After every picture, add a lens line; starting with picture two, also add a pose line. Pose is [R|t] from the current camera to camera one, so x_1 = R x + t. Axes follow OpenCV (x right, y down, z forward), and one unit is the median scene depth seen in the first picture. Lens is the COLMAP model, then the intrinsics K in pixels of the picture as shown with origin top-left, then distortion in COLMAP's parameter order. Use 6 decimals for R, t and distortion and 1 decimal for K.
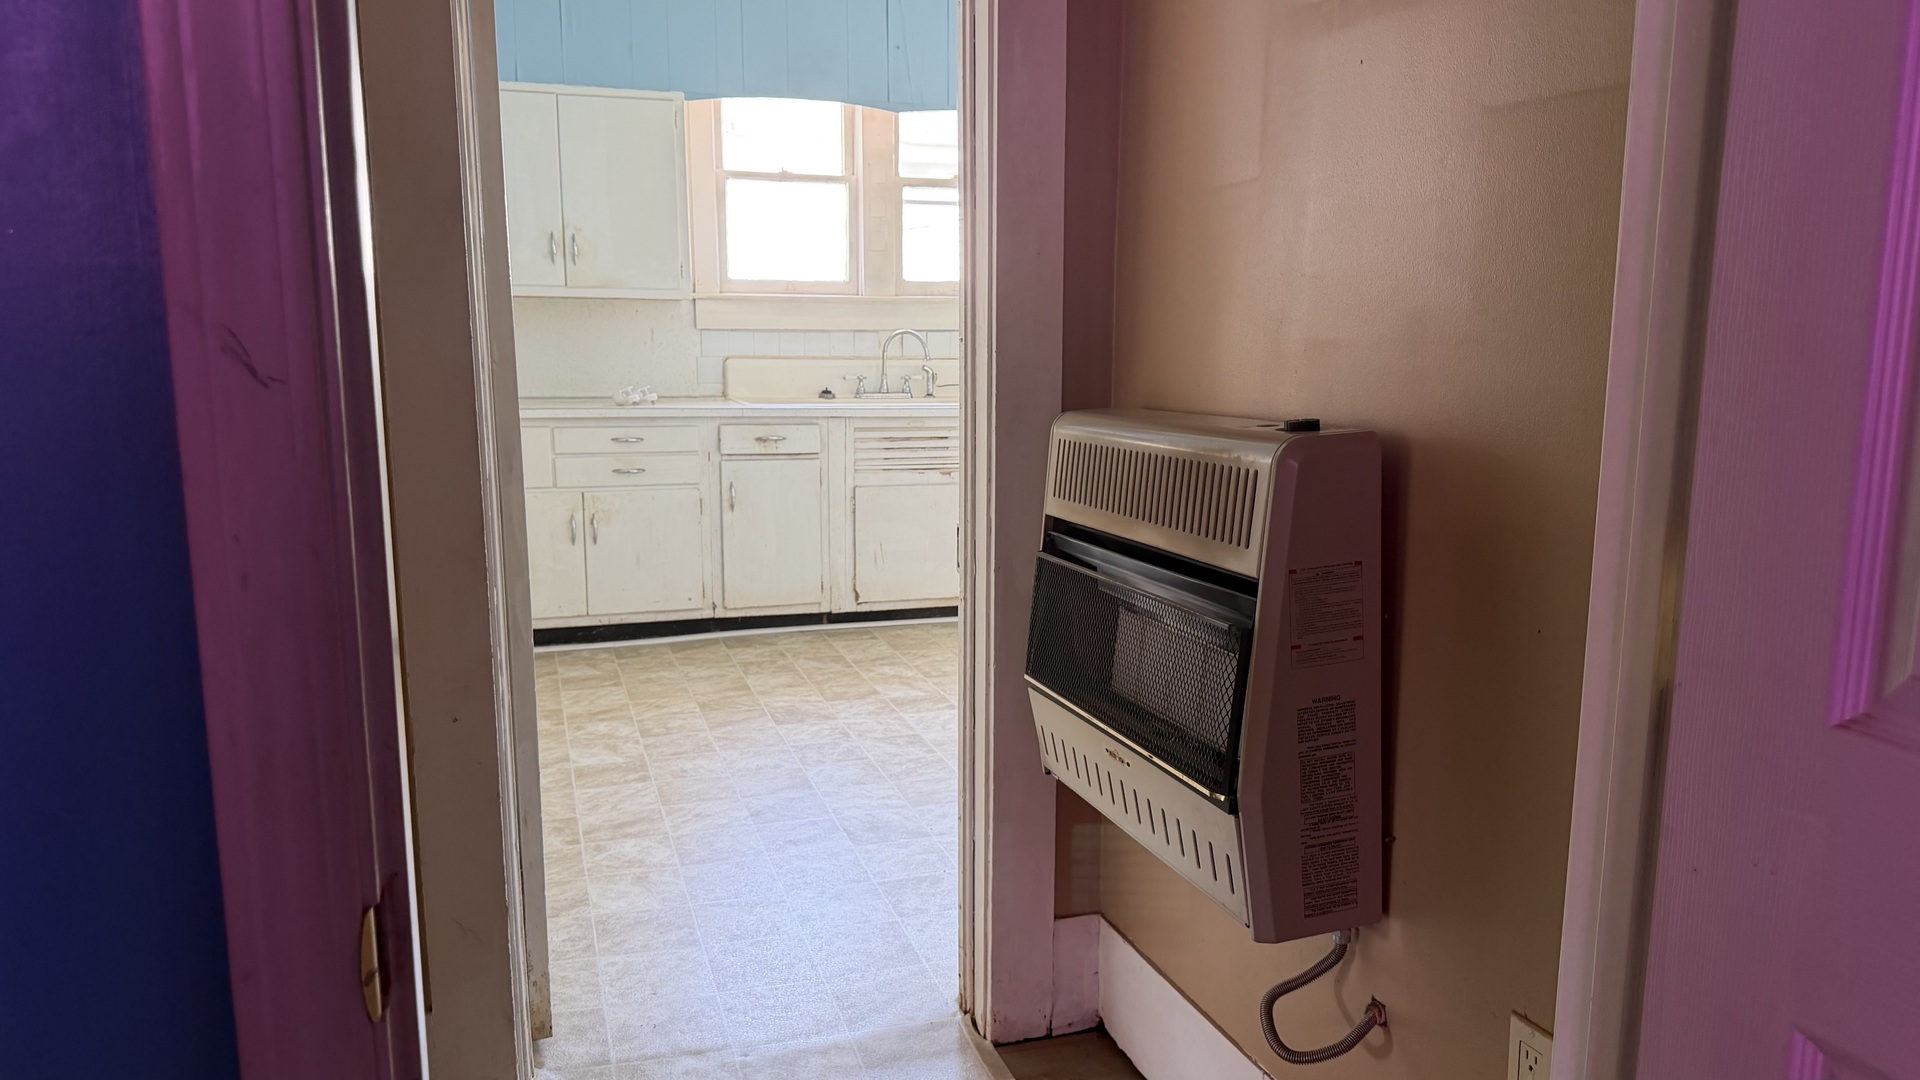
lens RADIAL K [[1324.7, 0, 960.0], [0, 1324.7, 540.0], [0, 0, 1]] dist [0.099135, -0.000083]
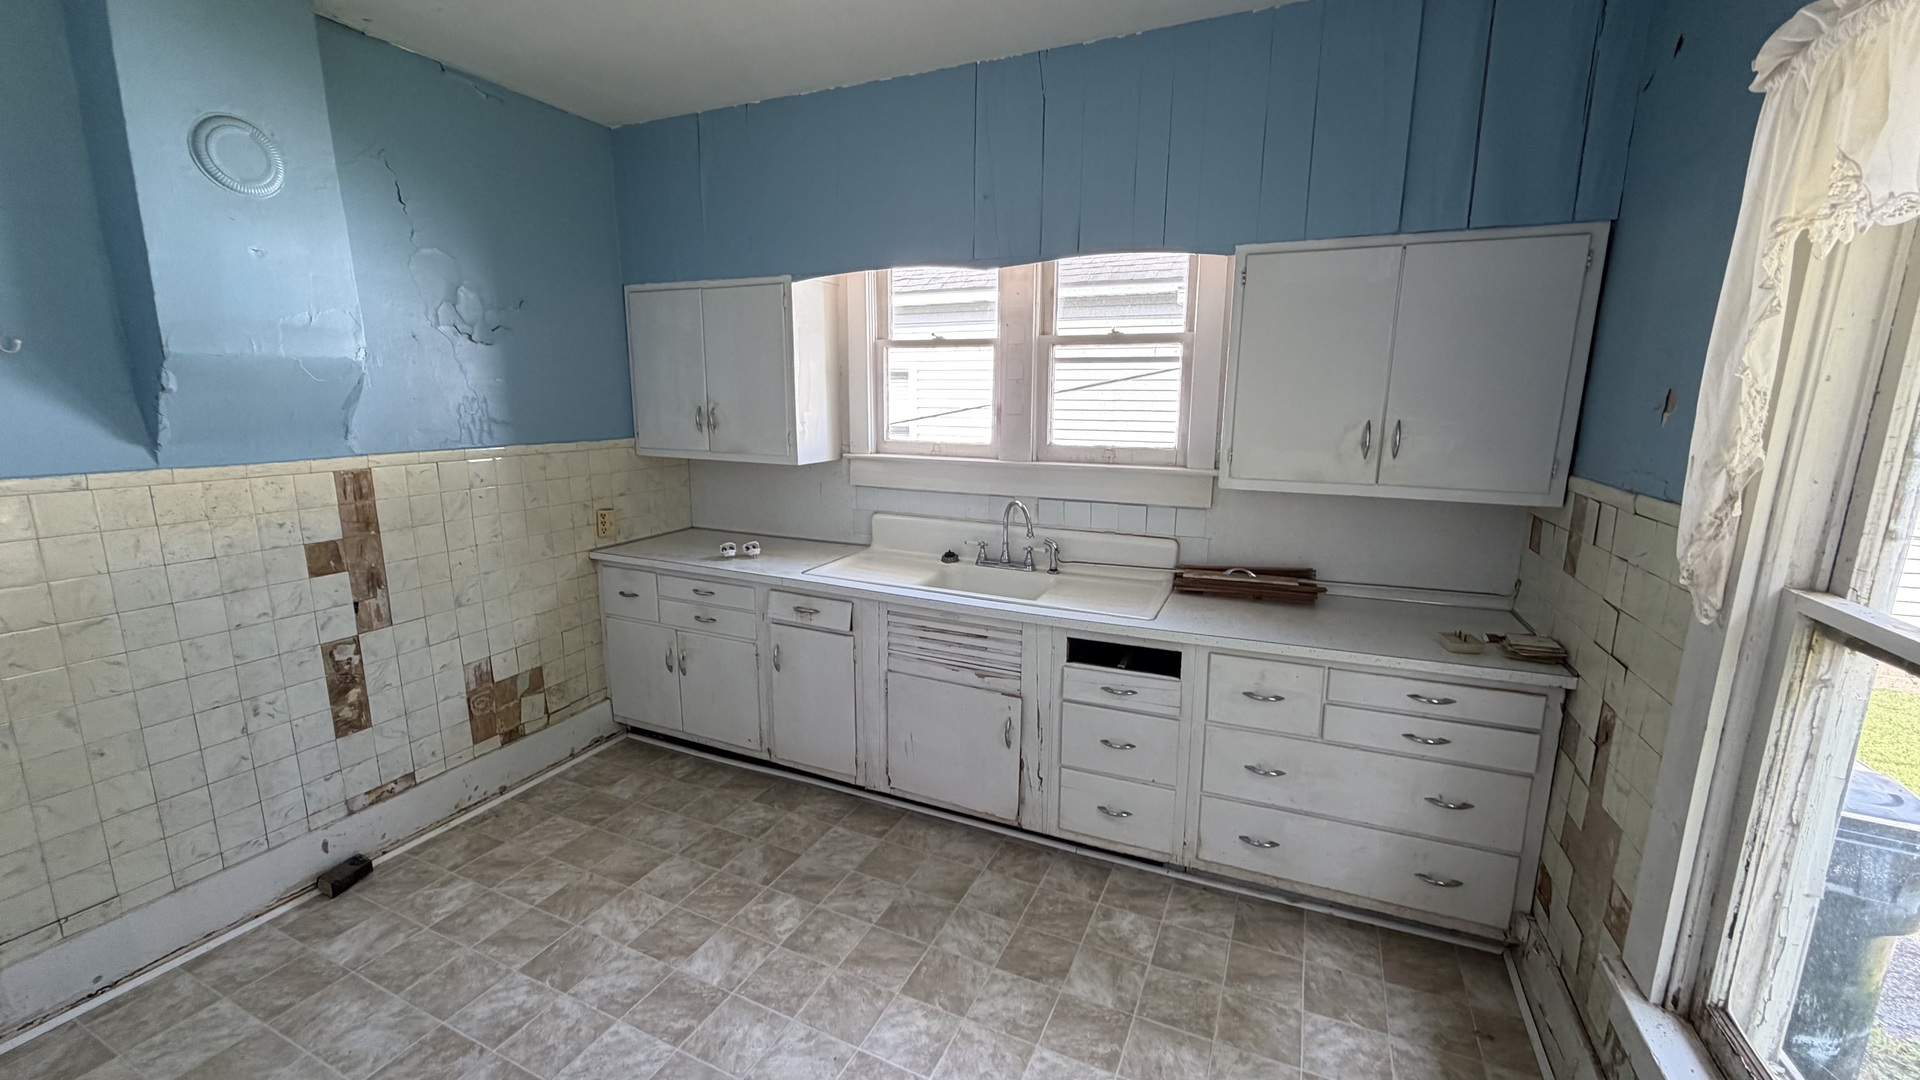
lens RADIAL K [[769.8, 0, 950.5], [0, 769.8, 536.8], [0, 0, 1]] dist [0.022140, 0.000191]
pose [[0.721440, 0.131848, -0.679809, 0.314486], [-0.117036, 0.990800, 0.067961, -0.177799], [0.682515, 0.030533, 0.730234, 0.625348]]
